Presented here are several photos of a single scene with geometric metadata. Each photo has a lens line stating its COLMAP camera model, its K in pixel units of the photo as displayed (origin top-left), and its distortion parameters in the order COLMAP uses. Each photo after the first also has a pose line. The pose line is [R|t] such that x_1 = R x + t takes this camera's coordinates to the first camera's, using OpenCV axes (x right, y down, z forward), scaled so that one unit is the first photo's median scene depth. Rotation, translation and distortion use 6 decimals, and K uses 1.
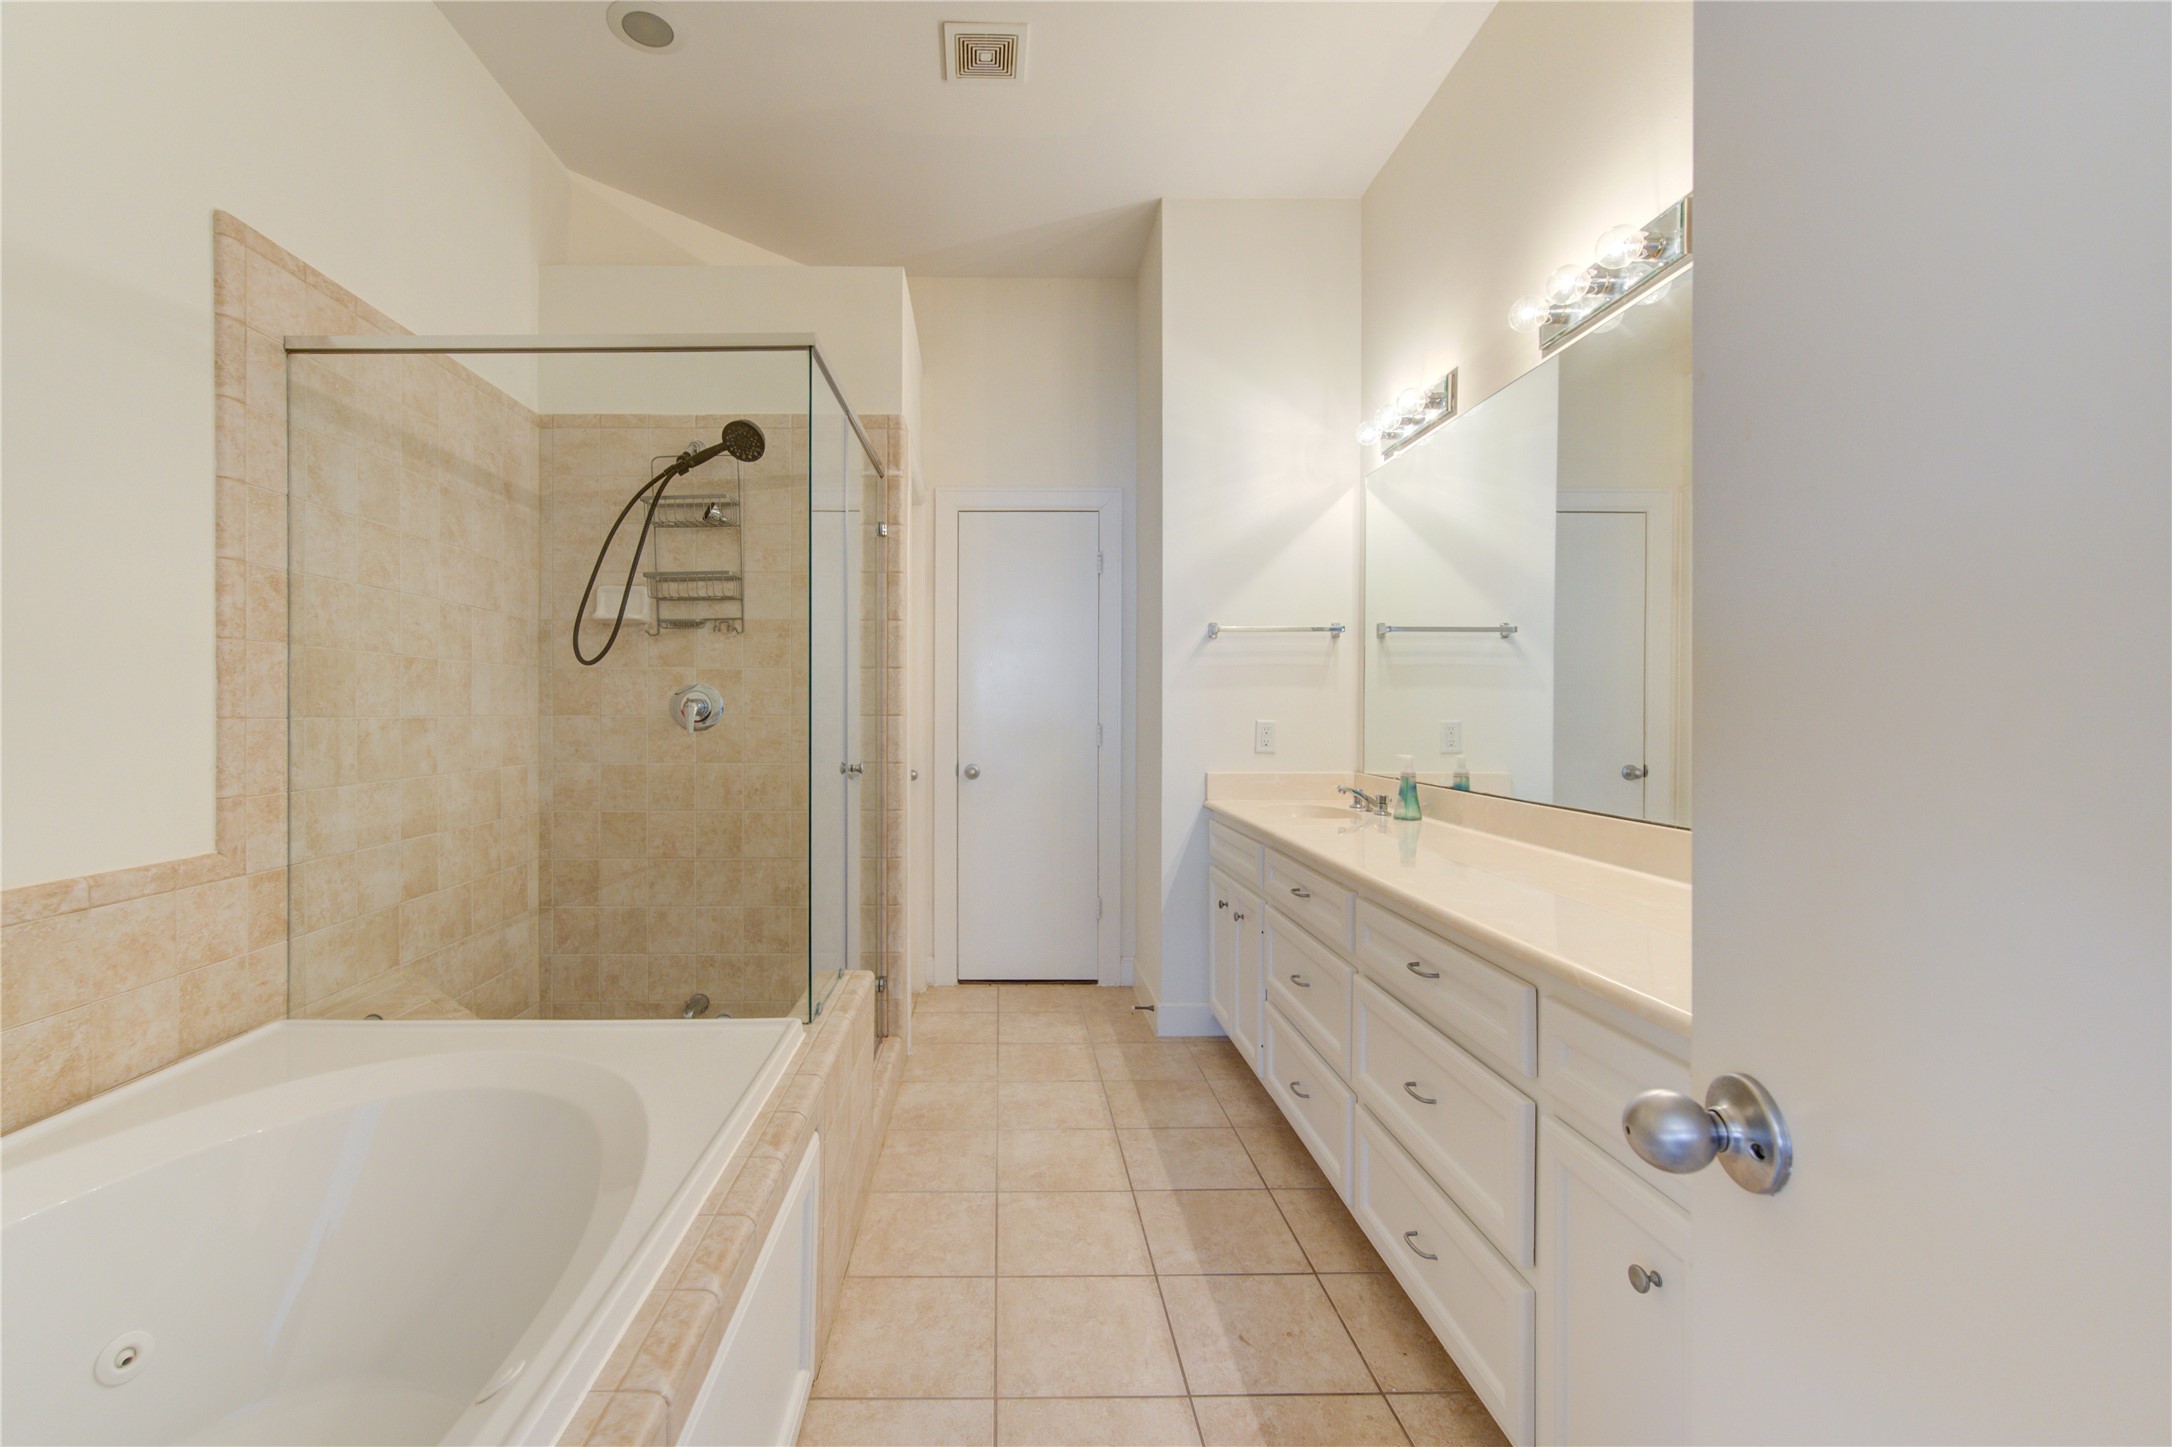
lens RADIAL K [[940.6, 0, 1015.3], [0, 940.6, 711.7], [0, 0, 1]] dist [0.004211, -0.002681]
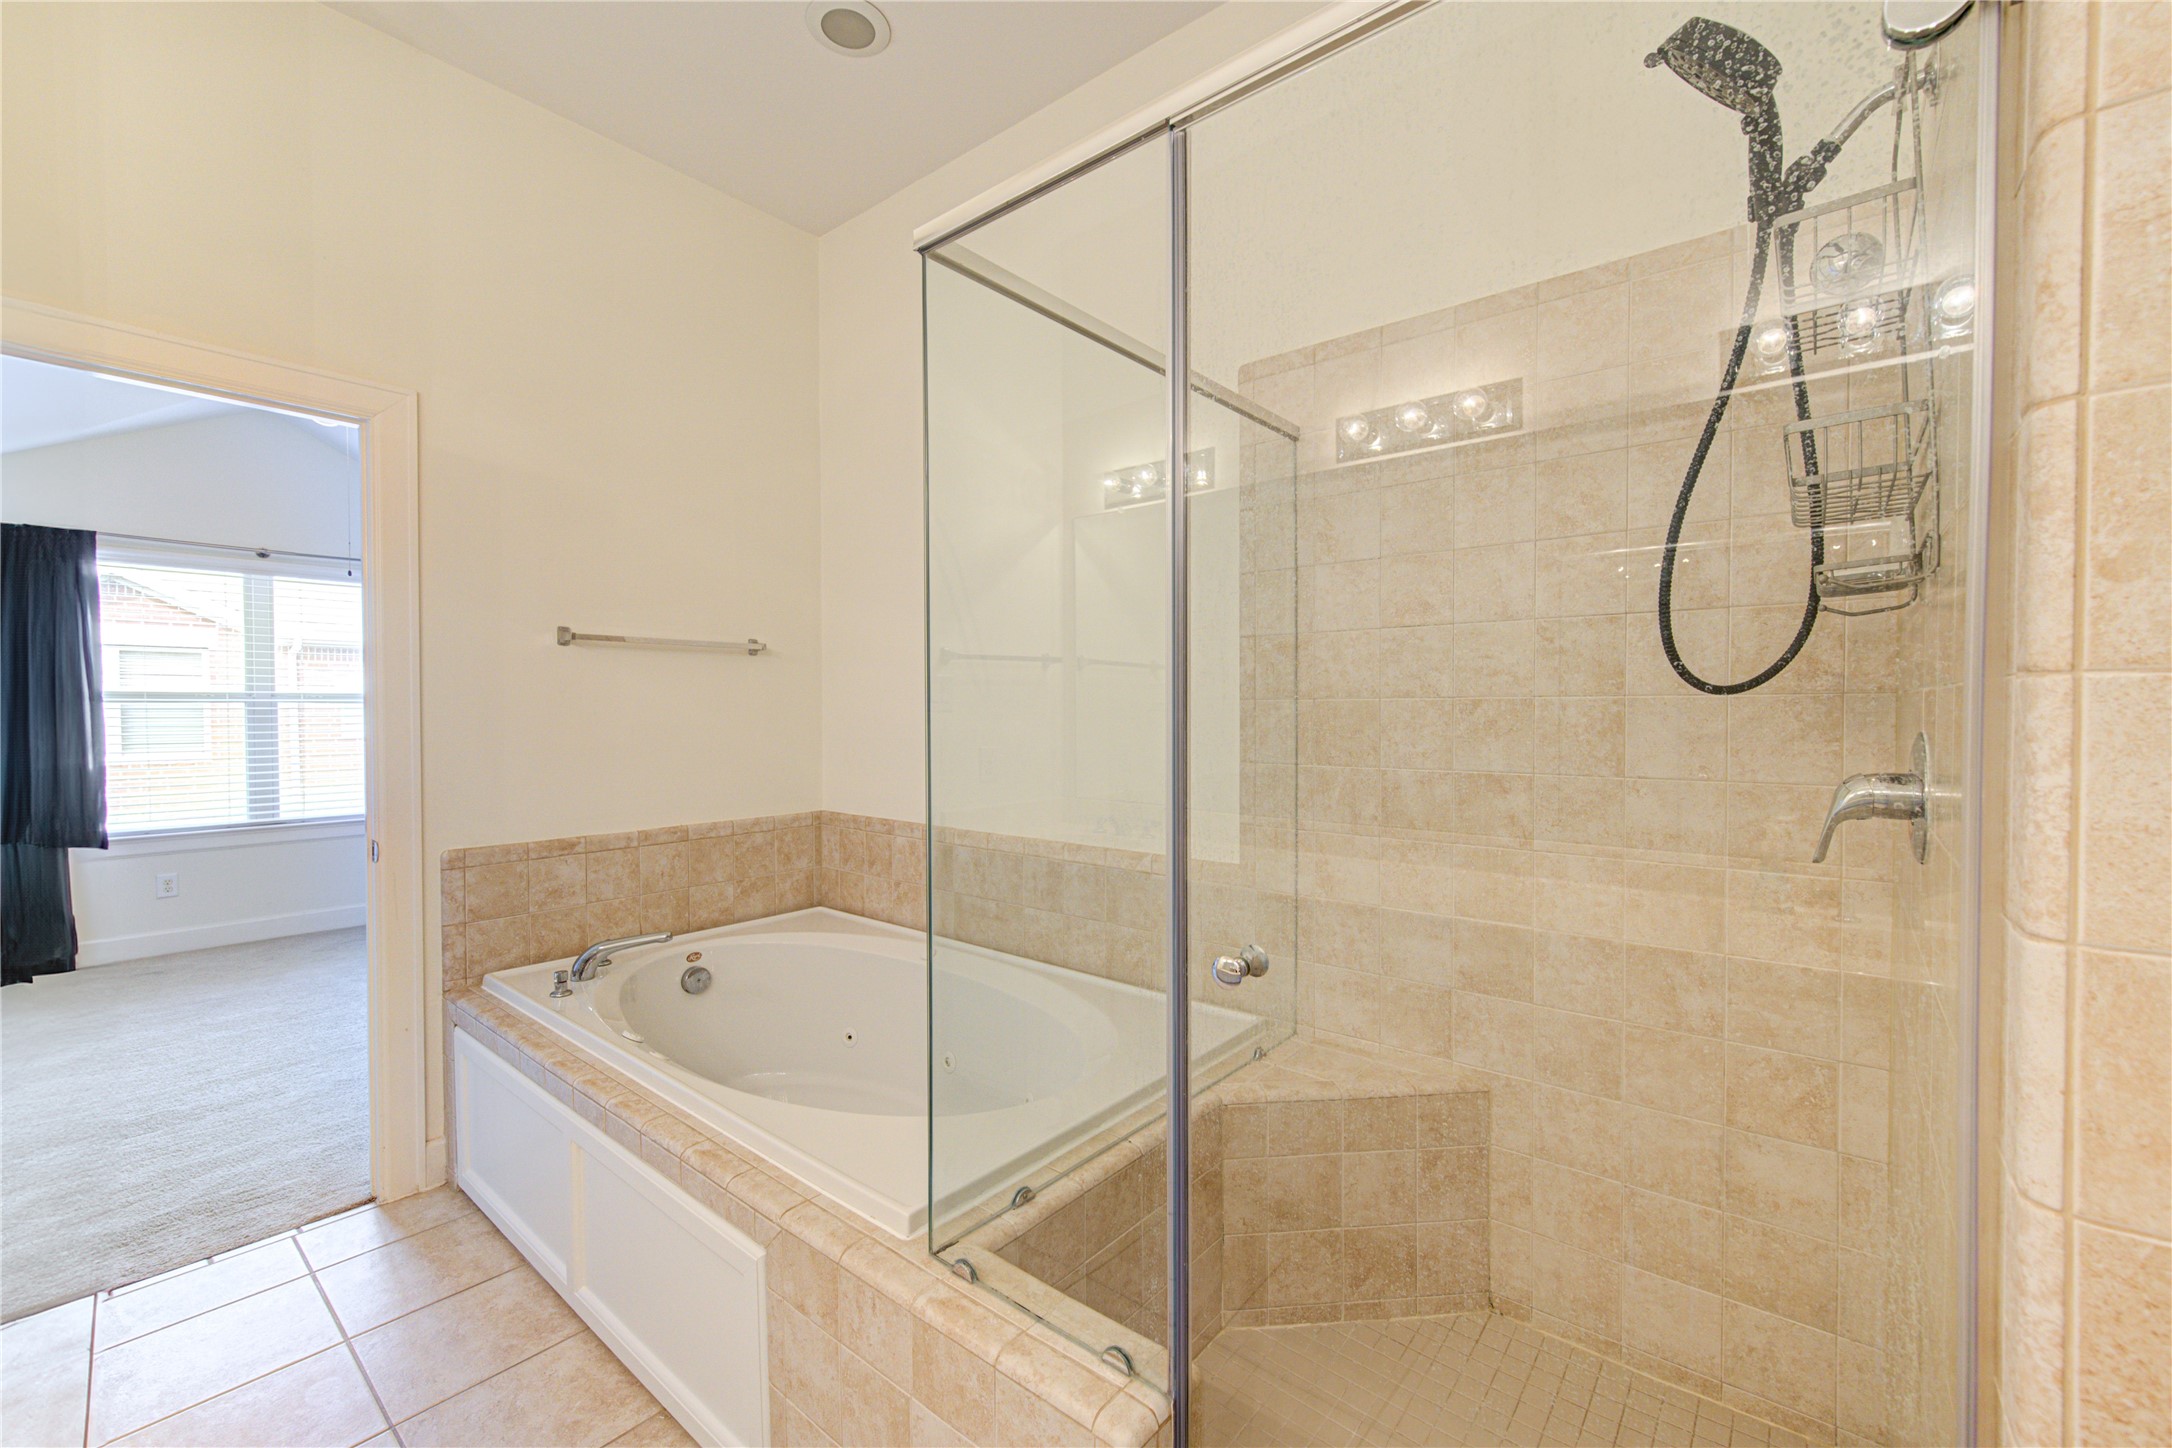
lens RADIAL K [[872.7, 0, 1110.9], [0, 872.7, 724.0], [0, 0, 1]] dist [0.000820, -0.000436]
pose [[-0.634655, 0.015705, -0.772636, 0.161552], [0.002765, 0.999833, 0.018052, -0.055176], [0.772791, 0.009320, -0.634593, 1.341987]]
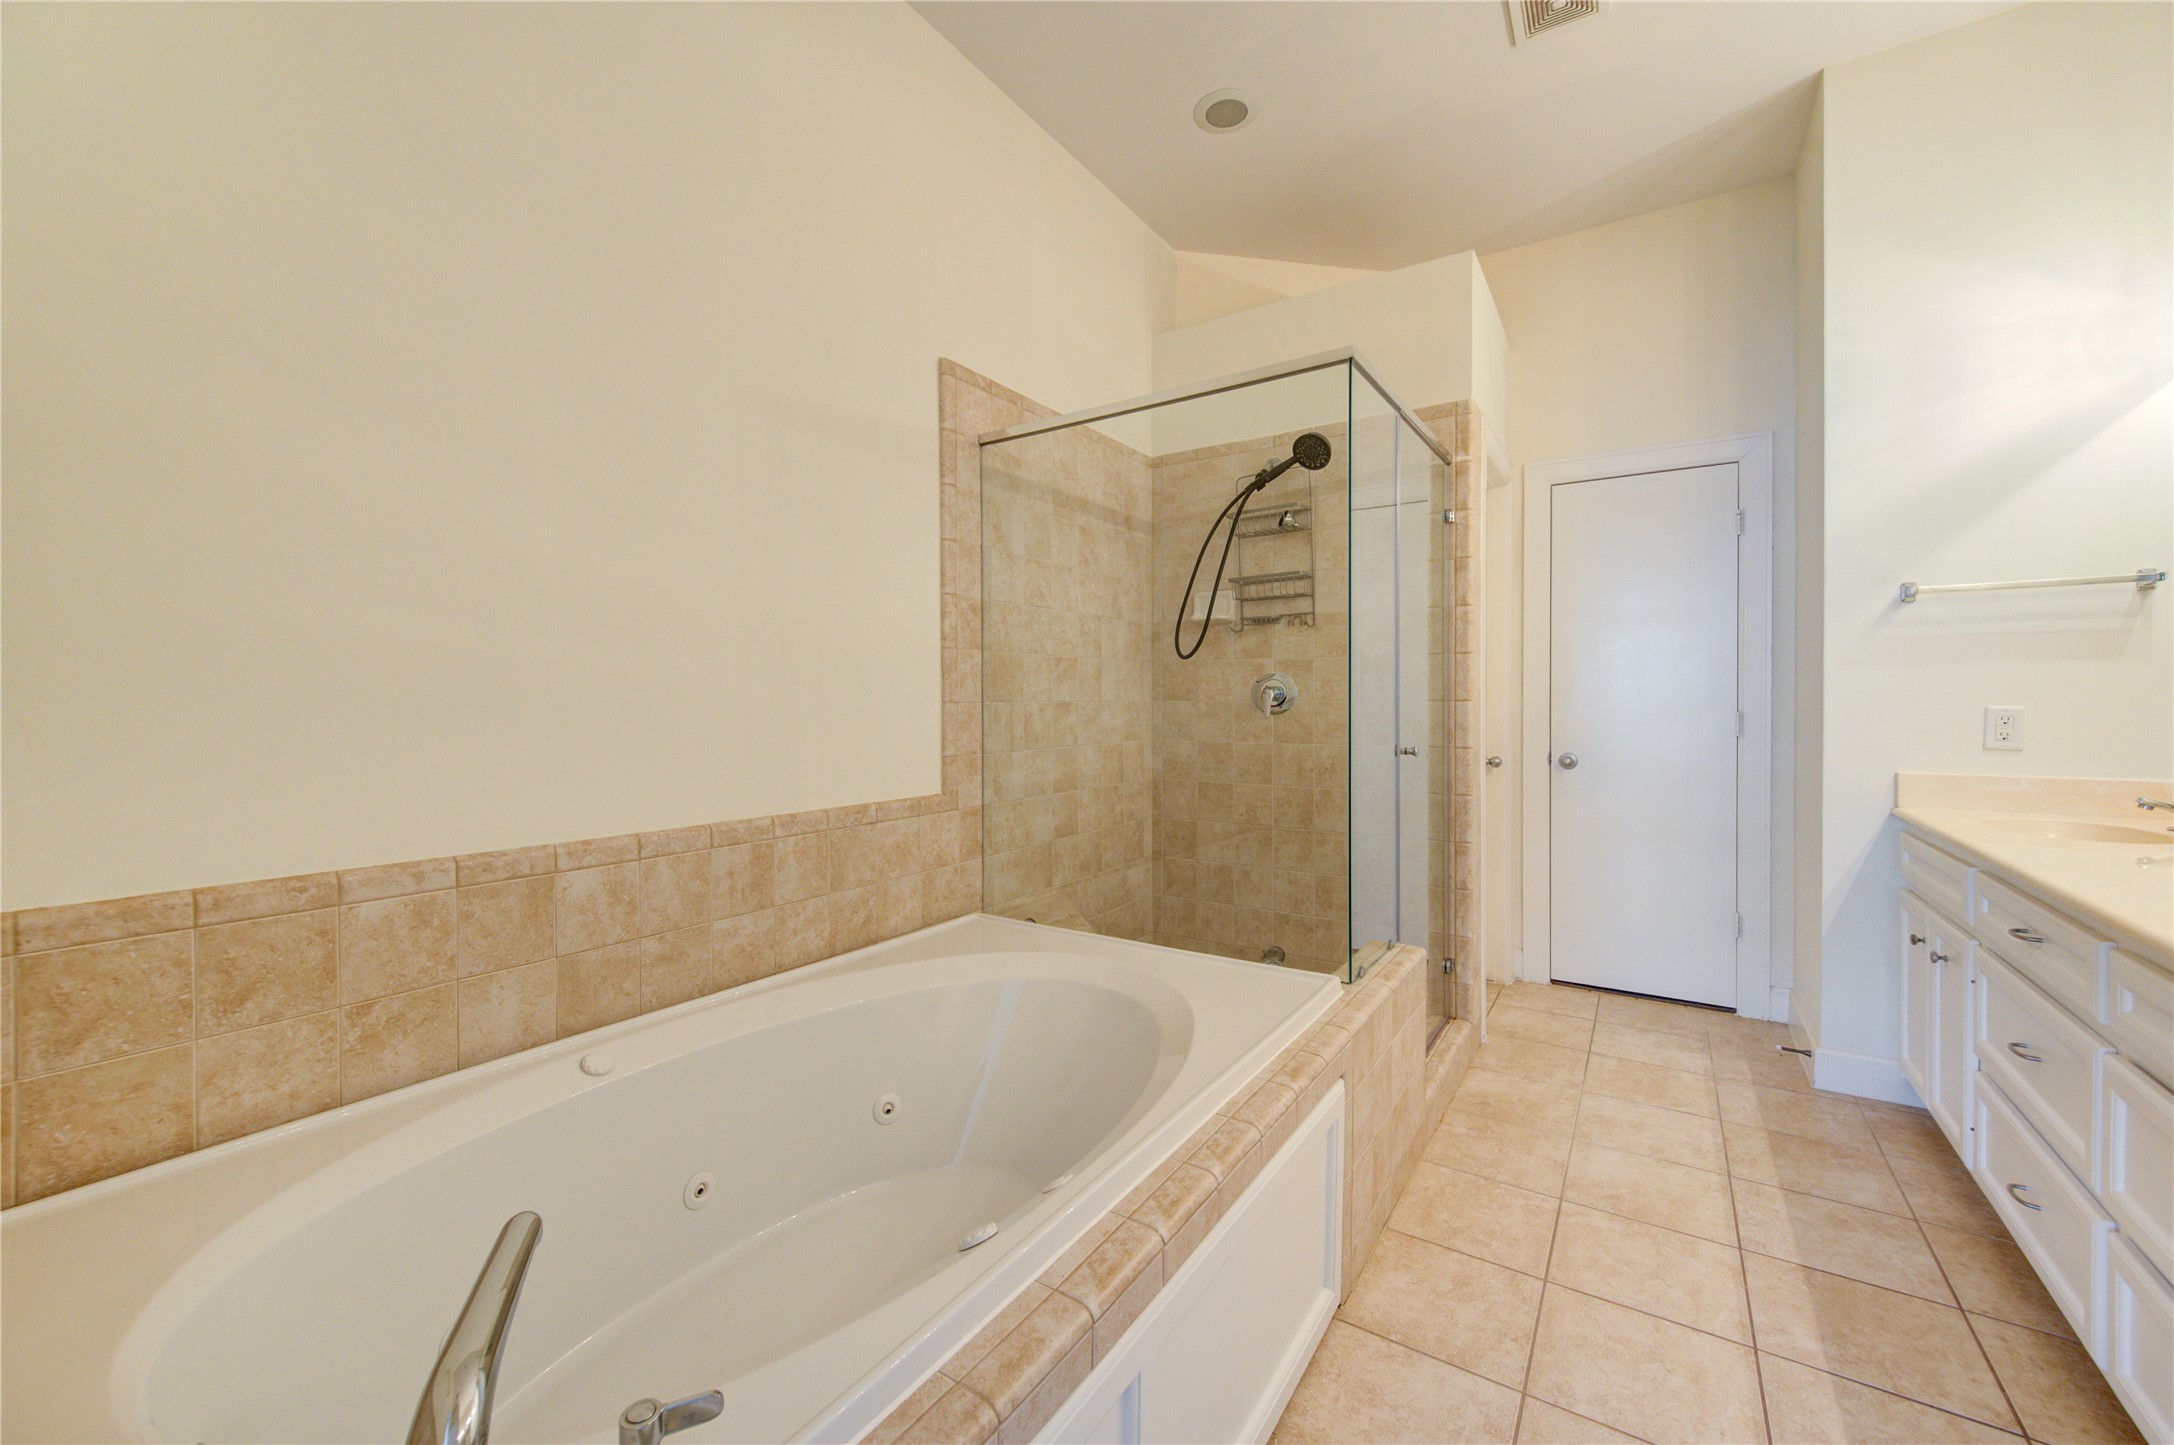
lens RADIAL K [[875.9, 0, 1059.7], [0, 875.9, 707.0], [0, 0, 1]] dist [-0.000630, -0.000660]
pose [[0.817139, 0.002582, -0.576434, 0.079968], [0.002747, 0.999961, 0.008374, 0.002390], [0.576434, -0.008426, 0.817101, -0.014488]]
